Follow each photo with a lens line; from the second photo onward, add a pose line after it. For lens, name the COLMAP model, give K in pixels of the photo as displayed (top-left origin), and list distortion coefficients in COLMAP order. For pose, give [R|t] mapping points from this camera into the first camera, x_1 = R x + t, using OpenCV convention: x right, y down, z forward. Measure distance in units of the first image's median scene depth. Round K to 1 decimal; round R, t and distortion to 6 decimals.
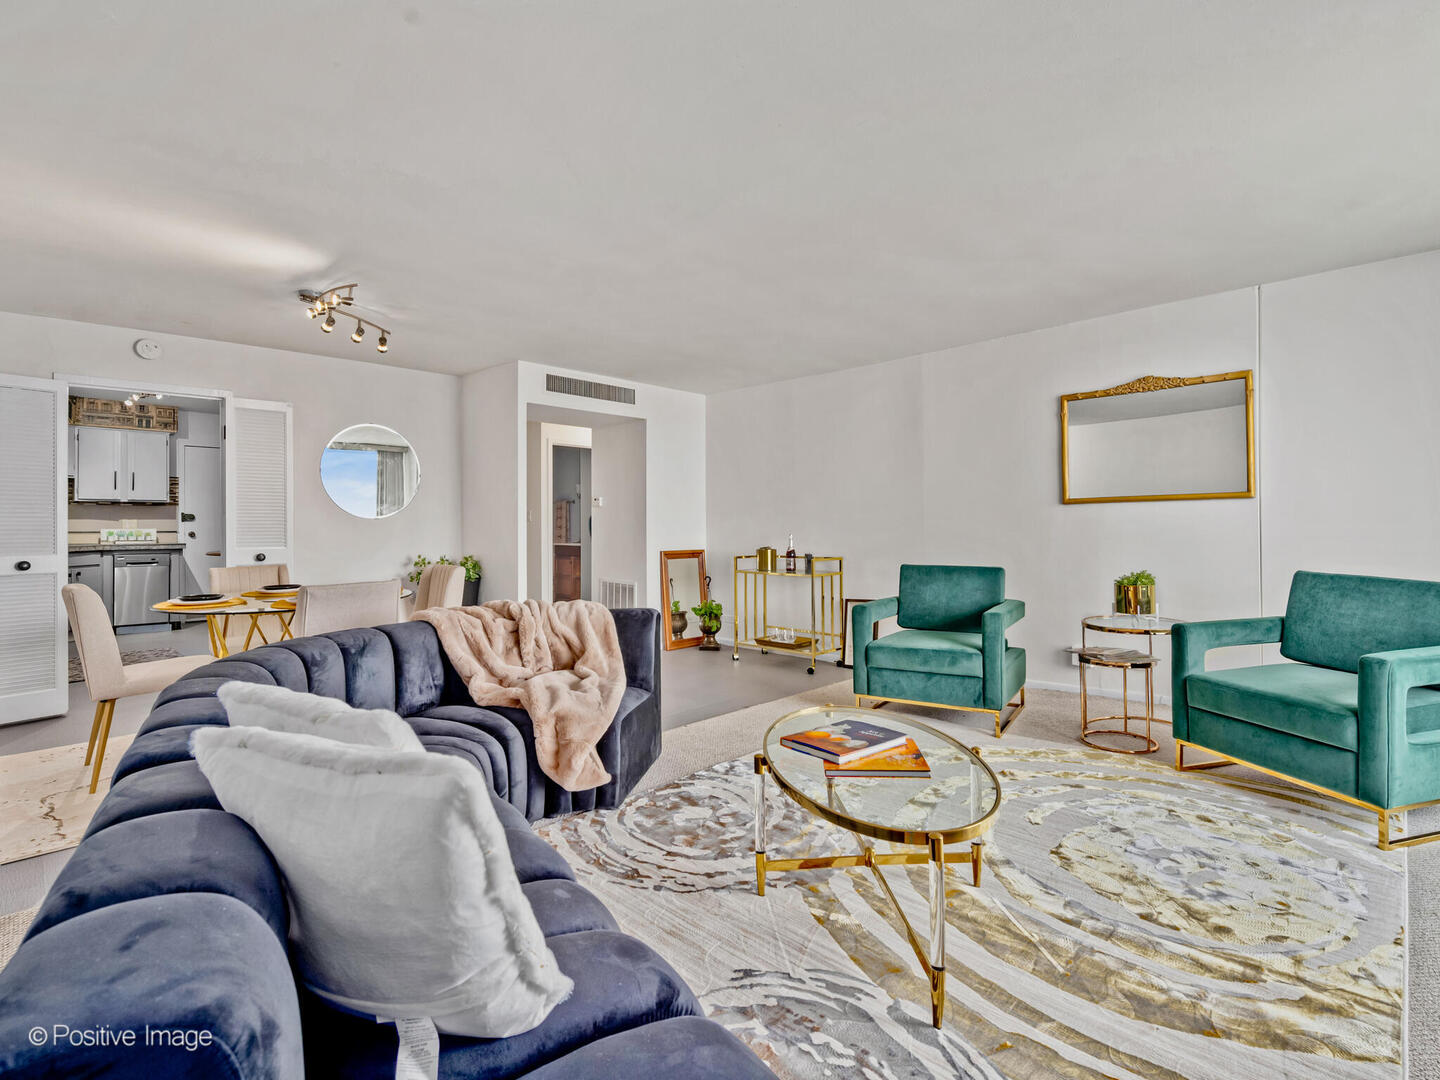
lens RADIAL K [[696.6, 0, 722.8], [0, 696.6, 522.0], [0, 0, 1]] dist [-0.005157, -0.000422]
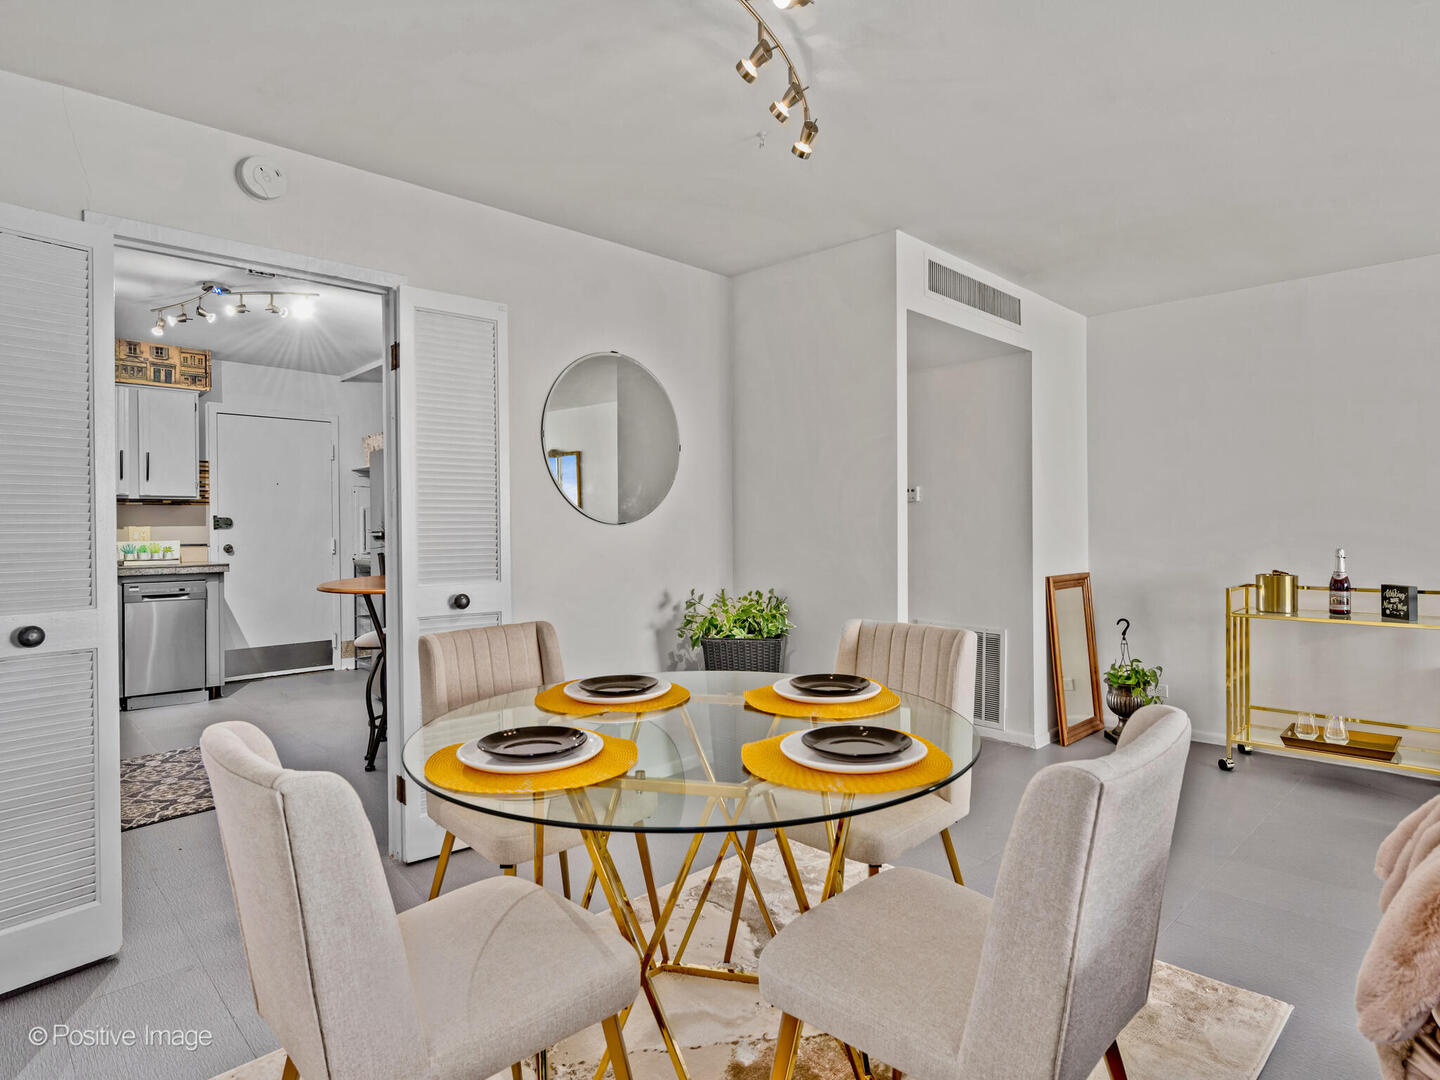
lens RADIAL K [[808.6, 0, 721.3], [0, 808.6, 529.0], [0, 0, 1]] dist [-0.003577, -0.000829]
pose [[0.999664, -0.004410, -0.025558, -0.322486], [0.004571, 0.999970, 0.006215, -0.003796], [0.025530, -0.006329, 0.999654, 0.289023]]
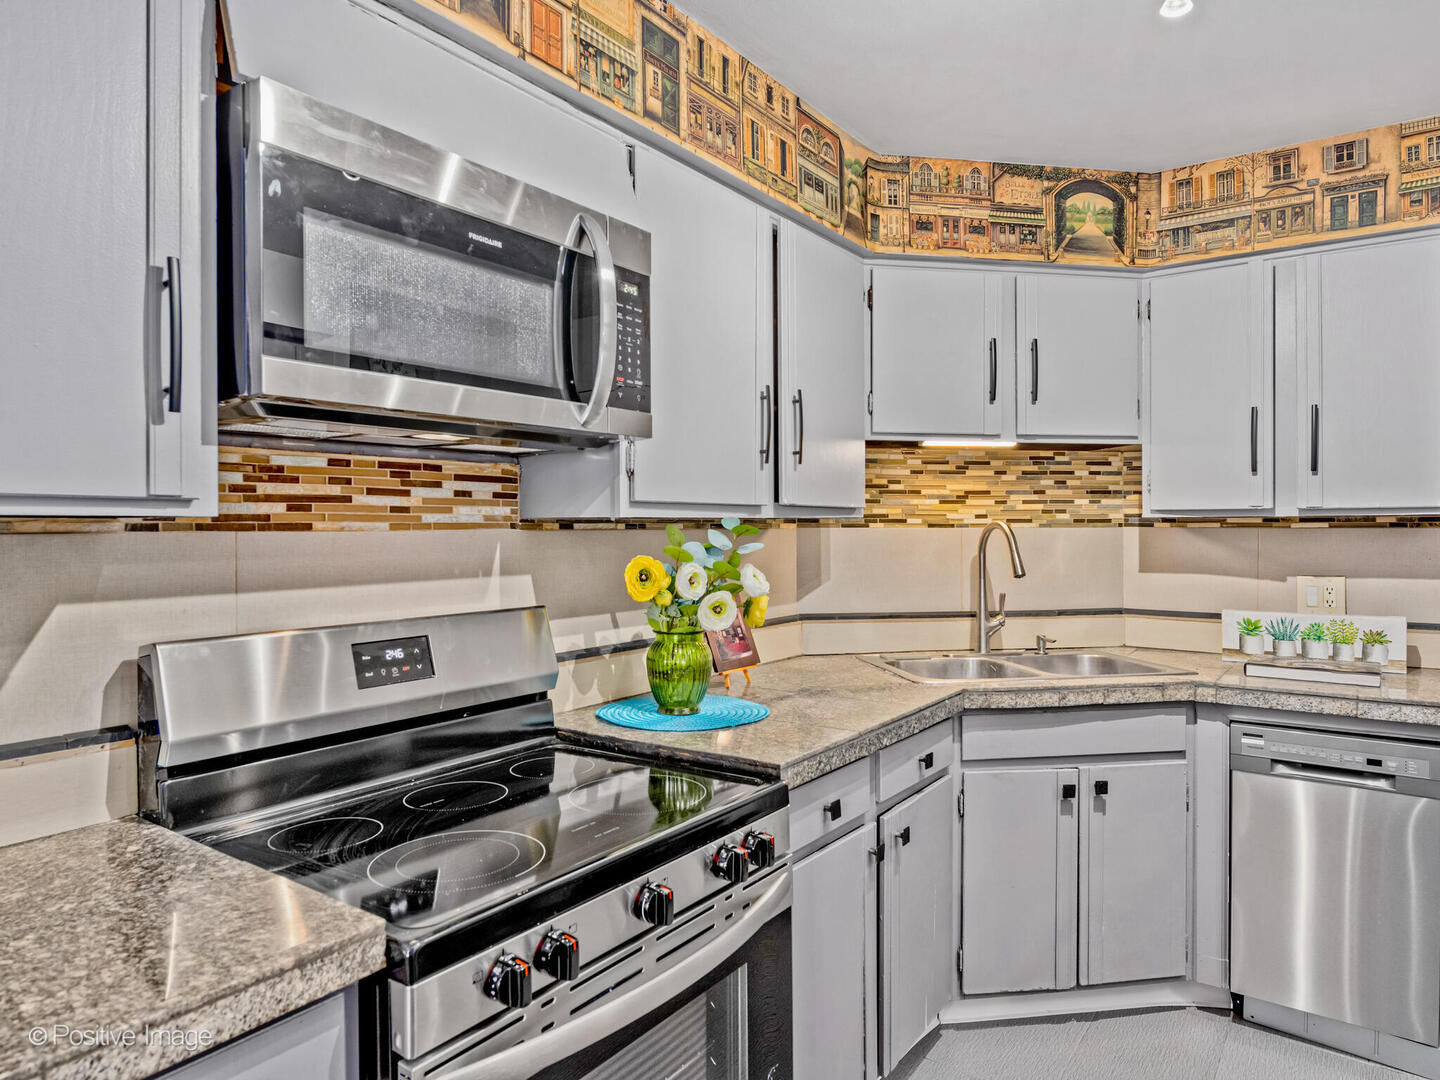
lens RADIAL K [[900.6, 0, 715.2], [0, 900.6, 532.0], [0, 0, 1]] dist [-0.002571, -0.004295]
pose [[0.147756, 0.005781, -0.989007, -0.574312], [0.005941, 0.999960, 0.006733, -0.028357], [0.989006, -0.006870, 0.147716, 0.762989]]
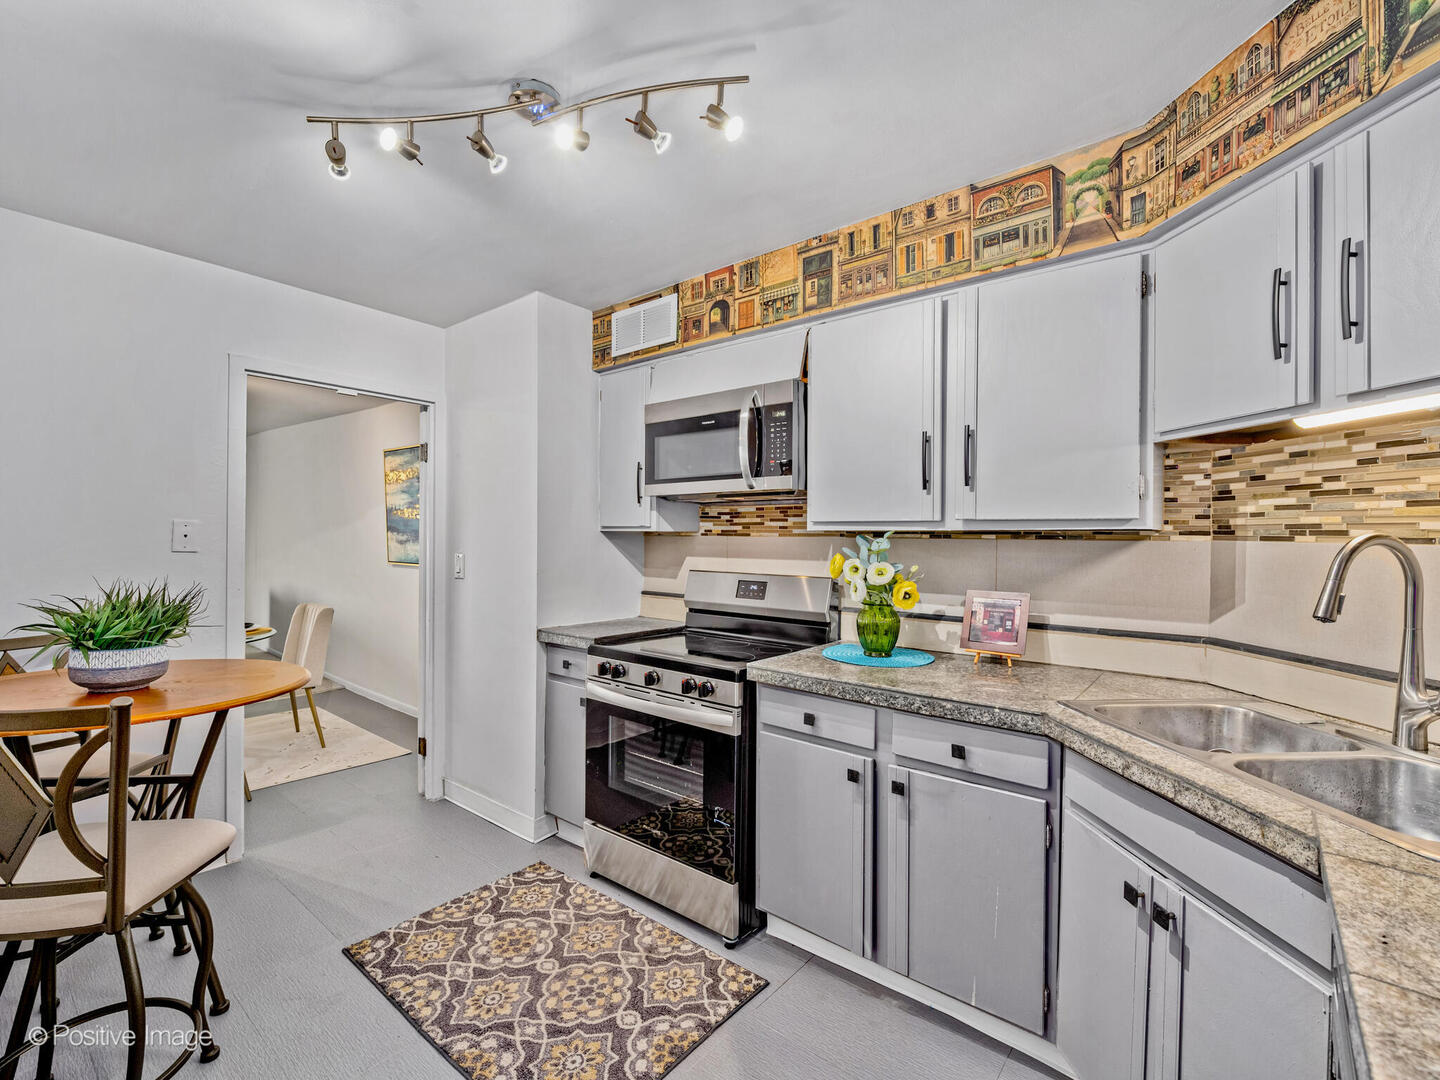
lens RADIAL K [[637.9, 0, 722.3], [0, 637.9, 542.8], [0, 0, 1]] dist [-0.006950, -0.000709]
pose [[-0.995232, -0.004015, -0.097450, -0.757145], [-0.005190, 0.999917, 0.011807, -0.028309], [0.097395, 0.012257, -0.995170, 1.111532]]
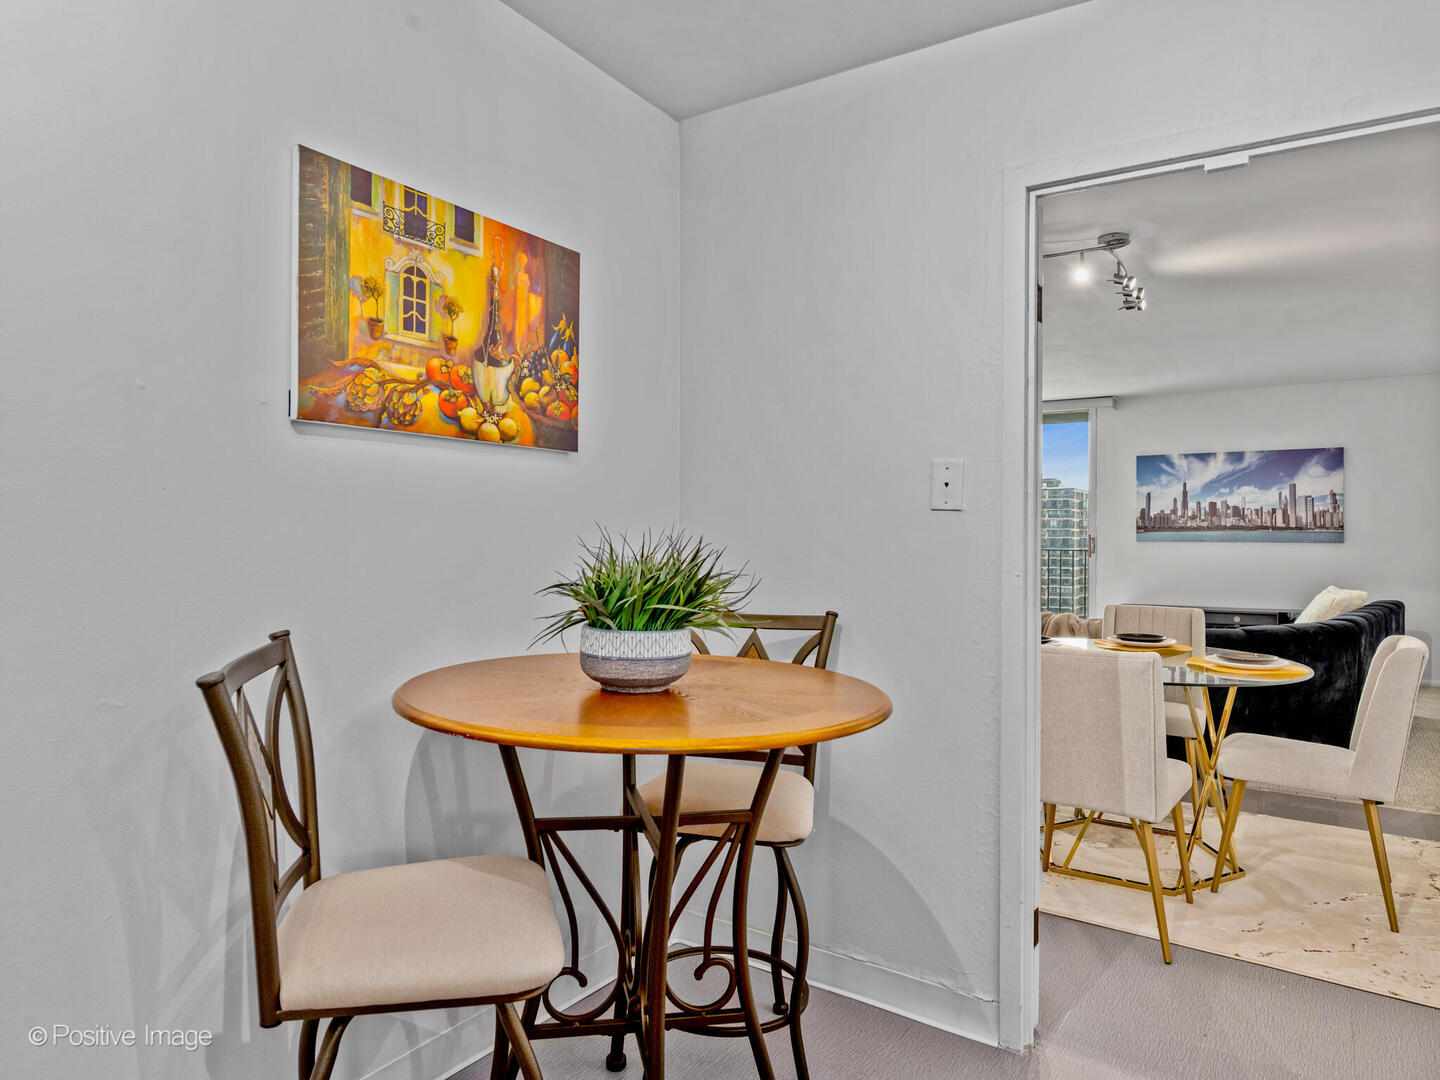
lens RADIAL K [[900.6, 0, 715.2], [0, 900.6, 532.0], [0, 0, 1]] dist [-0.002571, -0.004295]
pose [[-0.181779, 0.001307, 0.983338, -0.787470], [-0.007861, 0.999965, -0.002783, -0.008511], [-0.983308, -0.008236, -0.181763, 0.865783]]
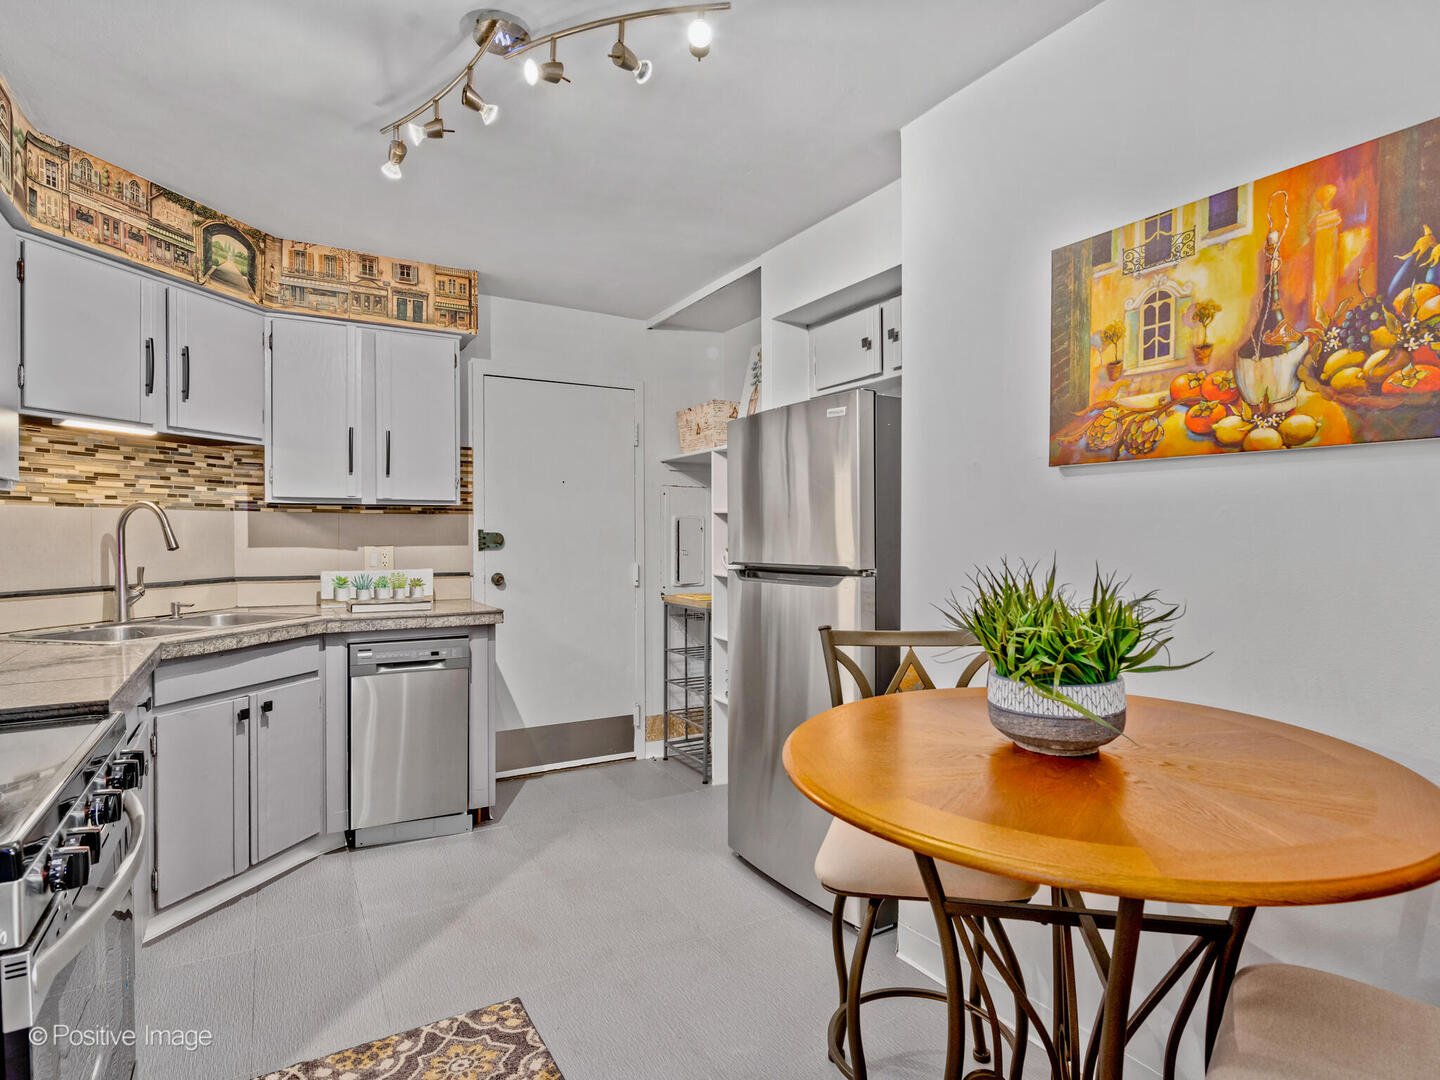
lens RADIAL K [[789.4, 0, 720.0], [0, 789.4, 540.0], [0, 0, 1]] dist [-0.004027, -0.002775]
pose [[0.962513, 0.006817, -0.271149, -0.570078], [-0.002567, 0.999868, 0.016029, -0.017248], [0.271223, -0.014732, 0.962404, 0.645277]]
